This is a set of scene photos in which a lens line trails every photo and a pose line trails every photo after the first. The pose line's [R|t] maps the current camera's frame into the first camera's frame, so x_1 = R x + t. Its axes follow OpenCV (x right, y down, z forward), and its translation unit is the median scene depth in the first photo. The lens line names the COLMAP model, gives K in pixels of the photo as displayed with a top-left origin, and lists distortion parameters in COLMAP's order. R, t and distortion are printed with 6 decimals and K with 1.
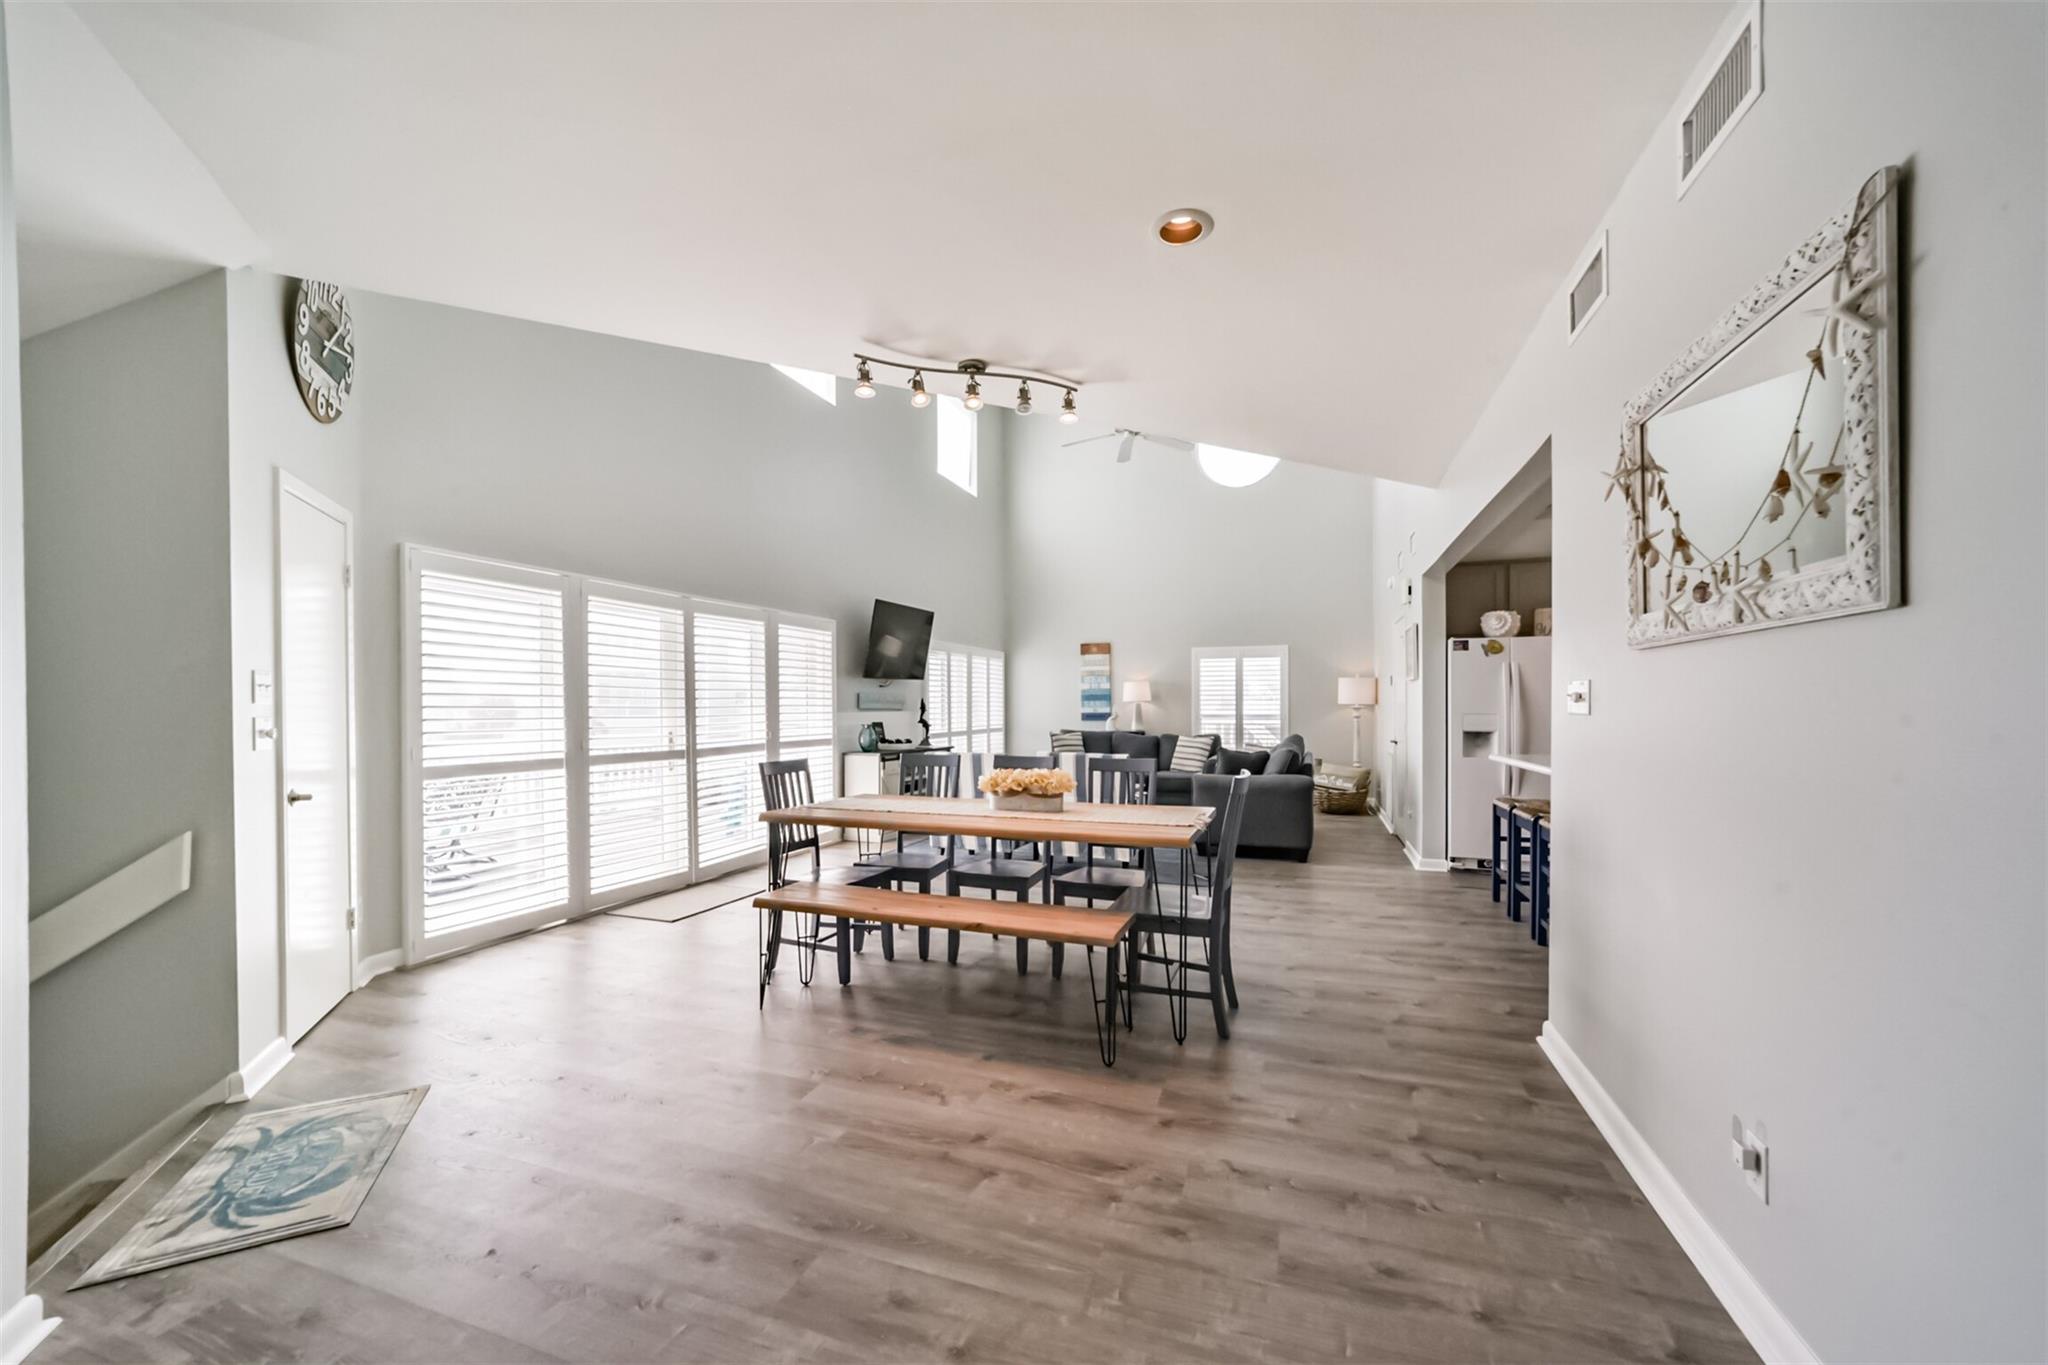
lens RADIAL K [[789.4, 0, 1027.1], [0, 789.4, 707.1], [0, 0, 1]] dist [-0.023493, 0.009703]
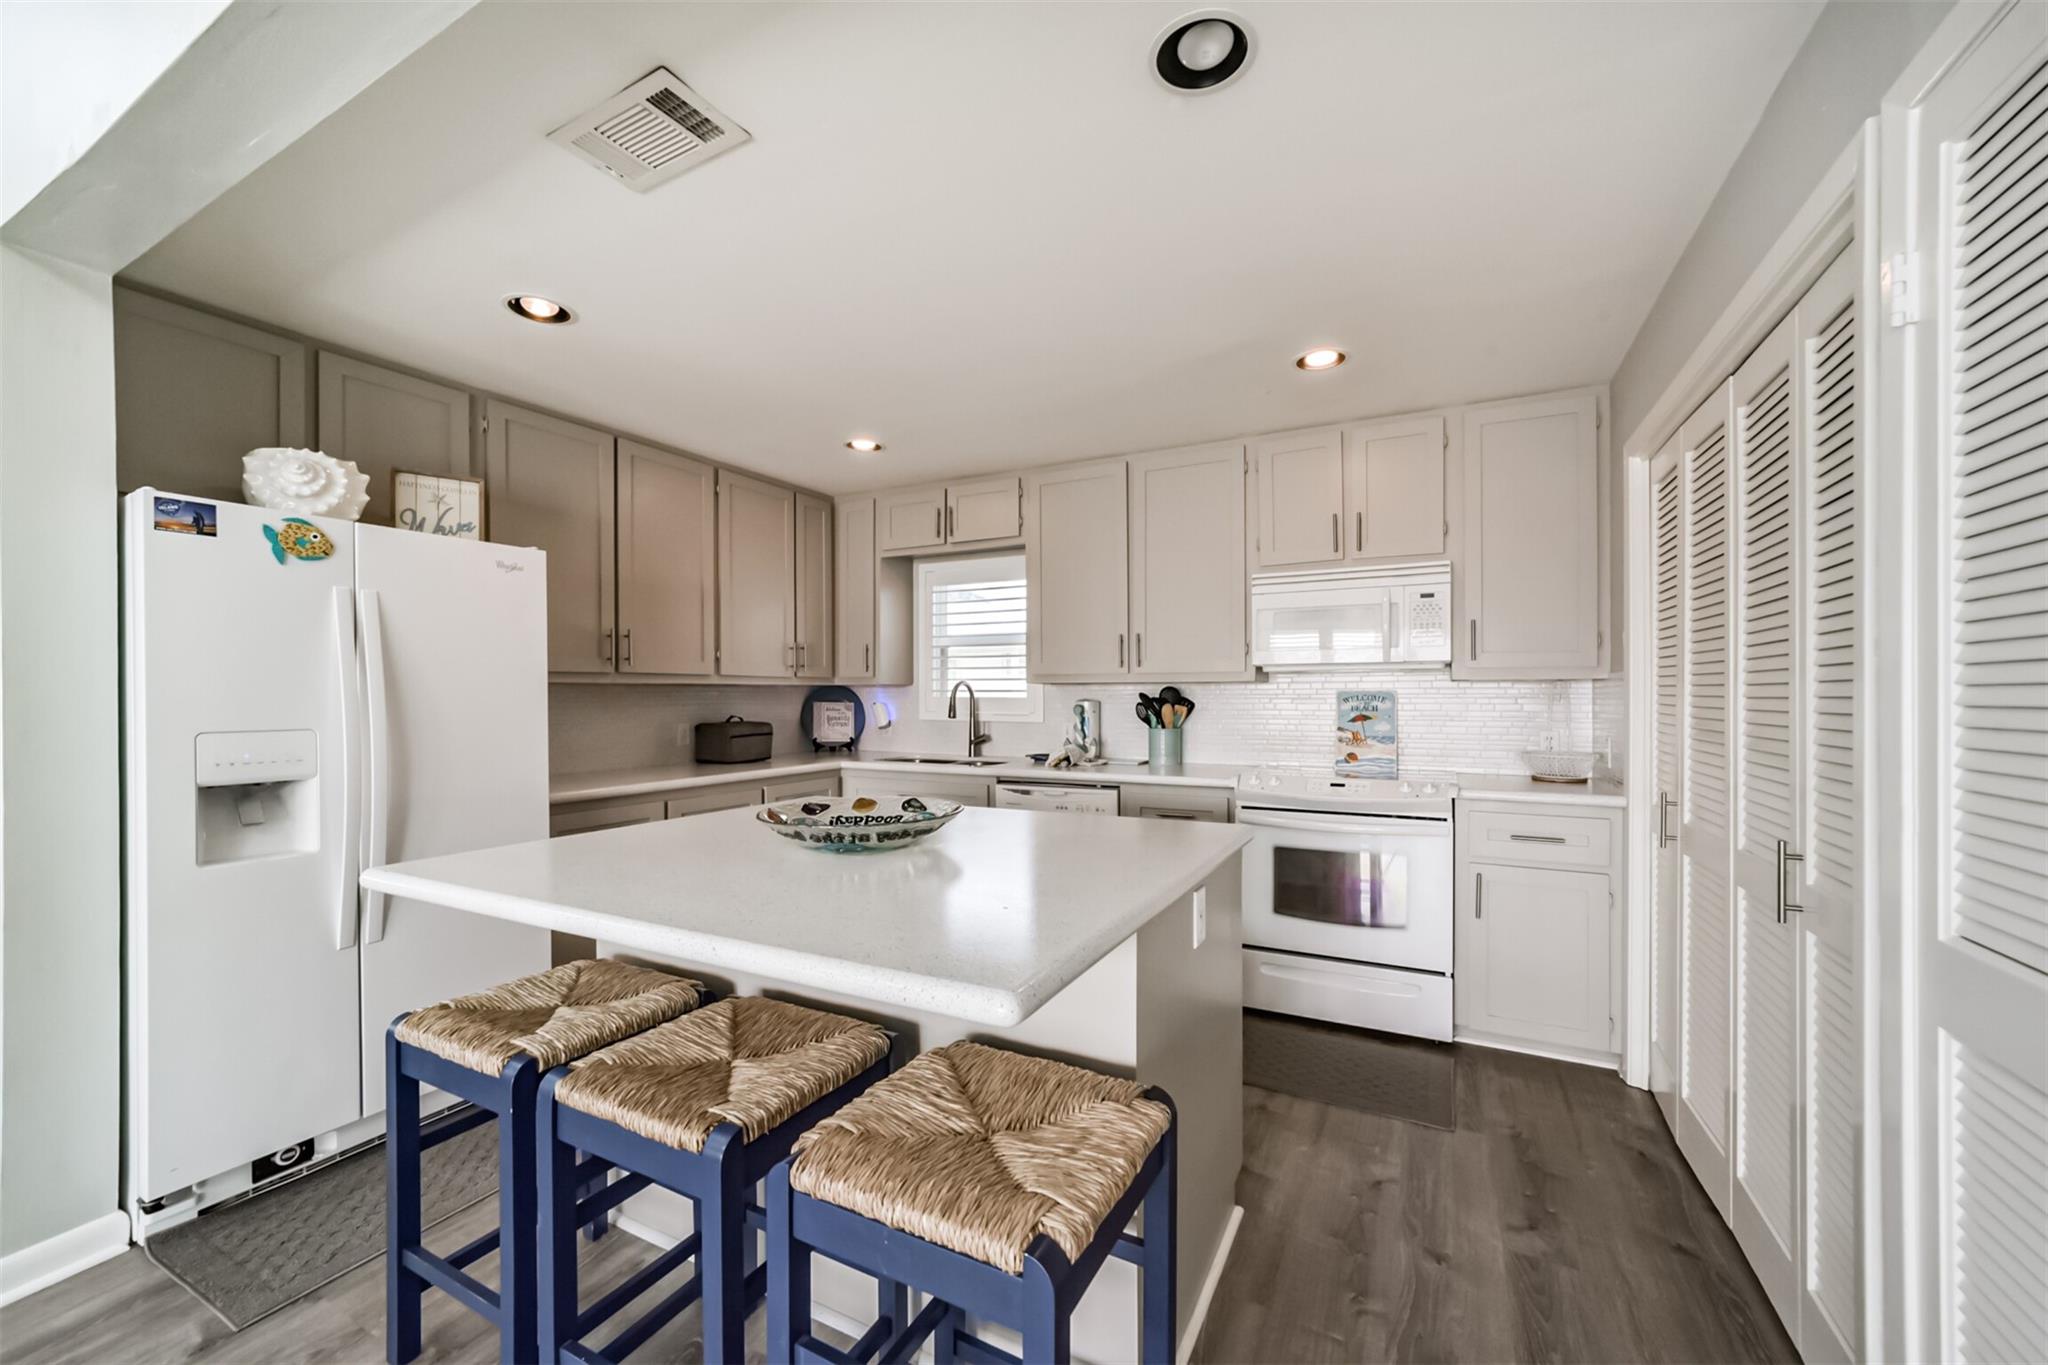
lens RADIAL K [[783.4, 0, 1030.4], [0, 783.4, 697.8], [0, 0, 1]] dist [-0.022309, 0.009908]
pose [[0.138852, -0.002832, 0.990309, 0.370818], [0.003586, 0.999991, 0.002357, -0.006310], [-0.990307, 0.003224, 0.138861, 0.788901]]
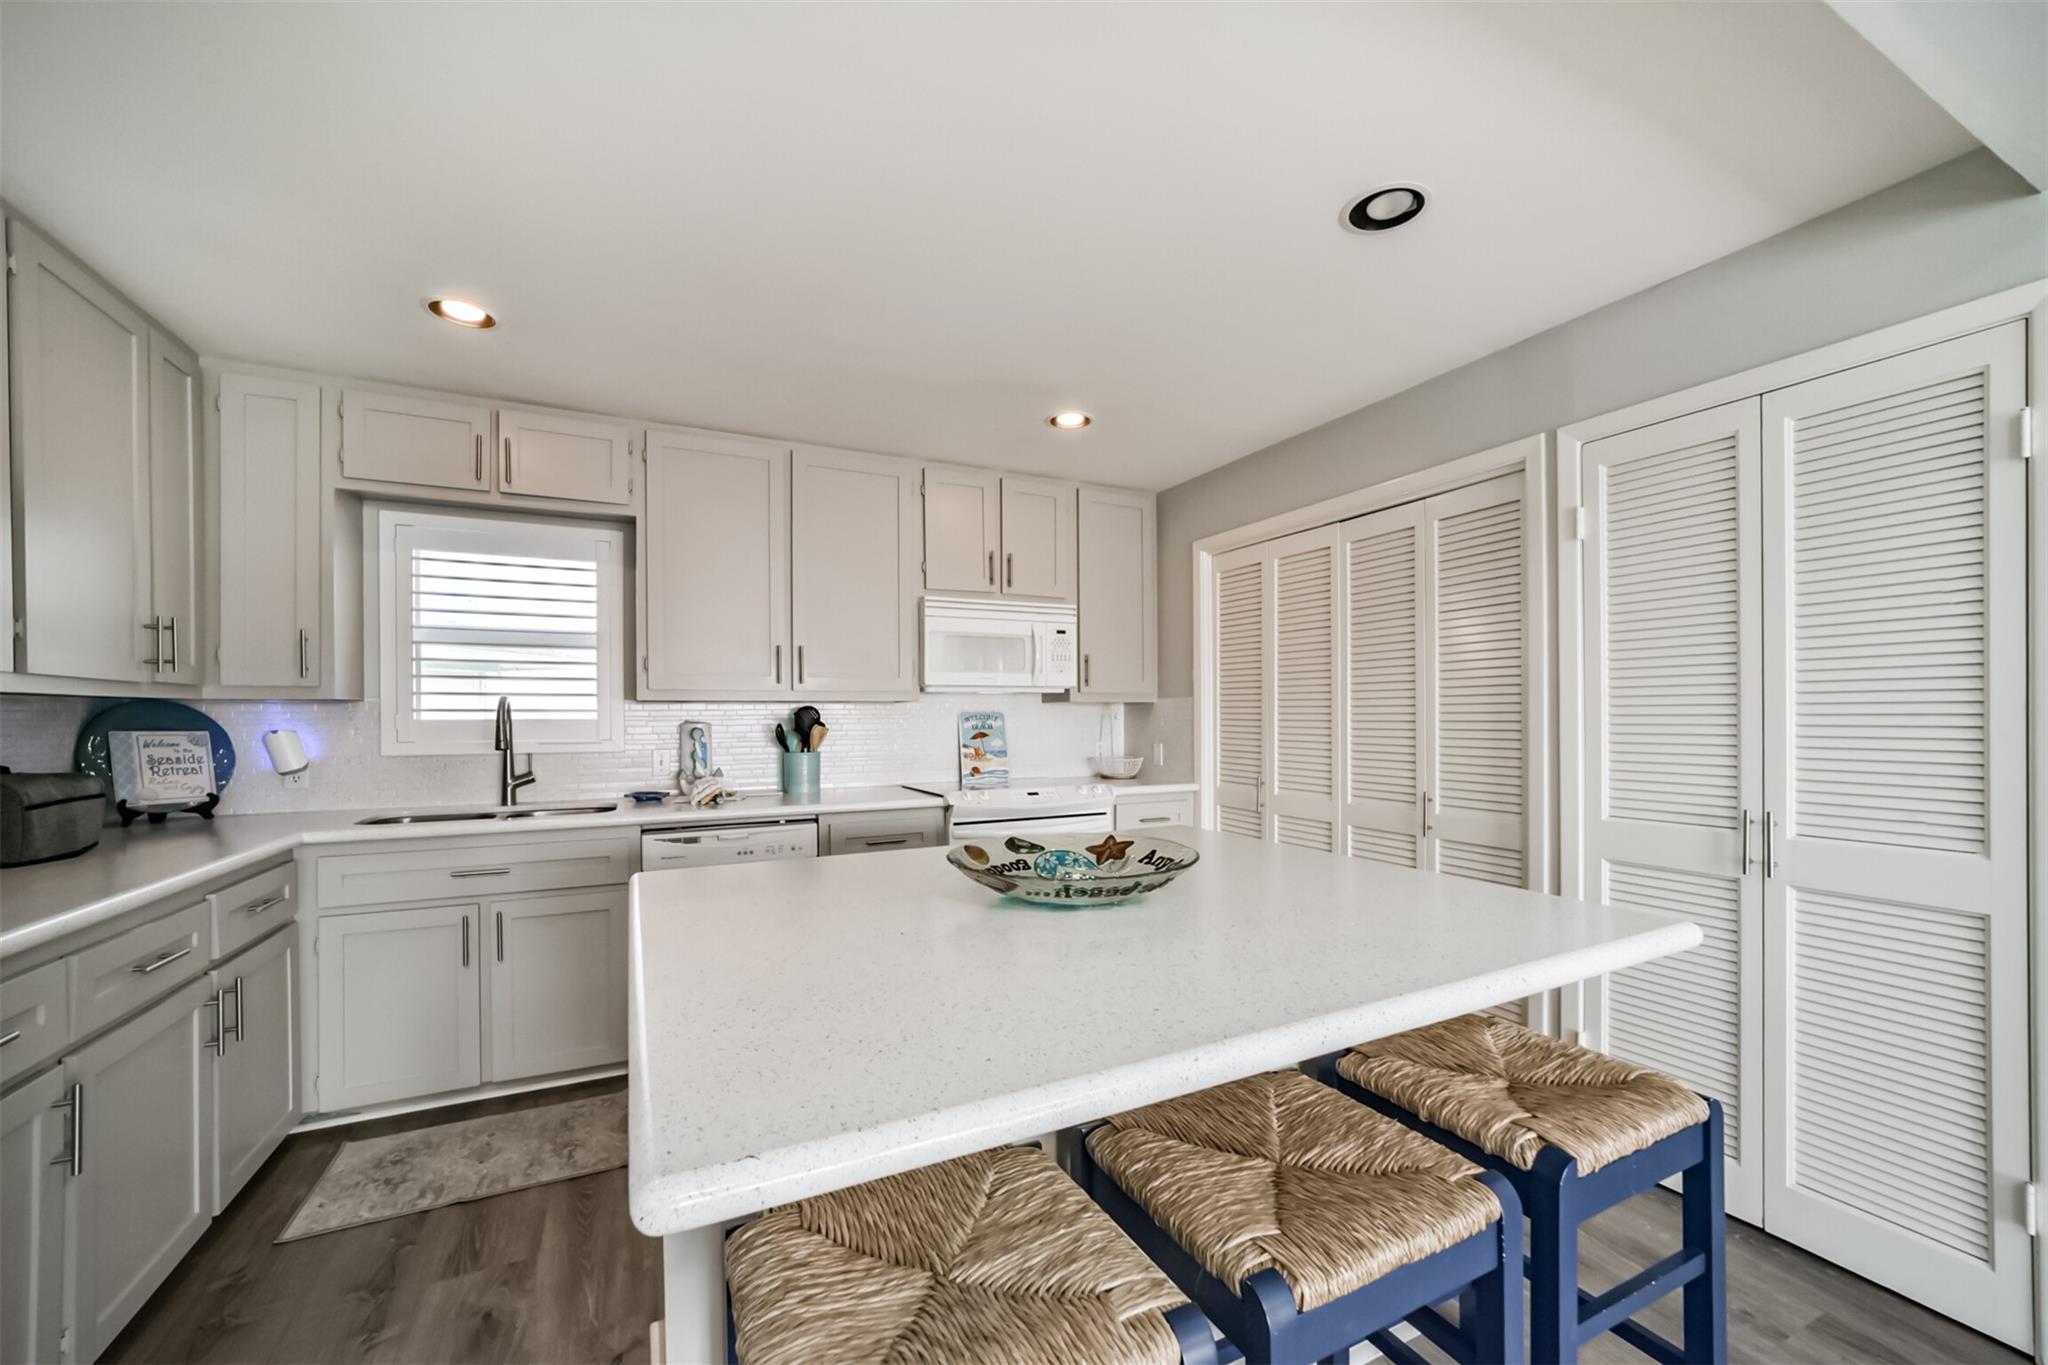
lens RADIAL K [[793.8, 0, 1023.7], [0, 793.8, 717.4], [0, 0, 1]] dist [-0.024195, 0.009979]
pose [[-0.714450, 0.003231, 0.699679, 0.532292], [0.007600, 0.999966, 0.003143, -0.005632], [-0.699645, 0.007563, -0.714451, 1.163081]]
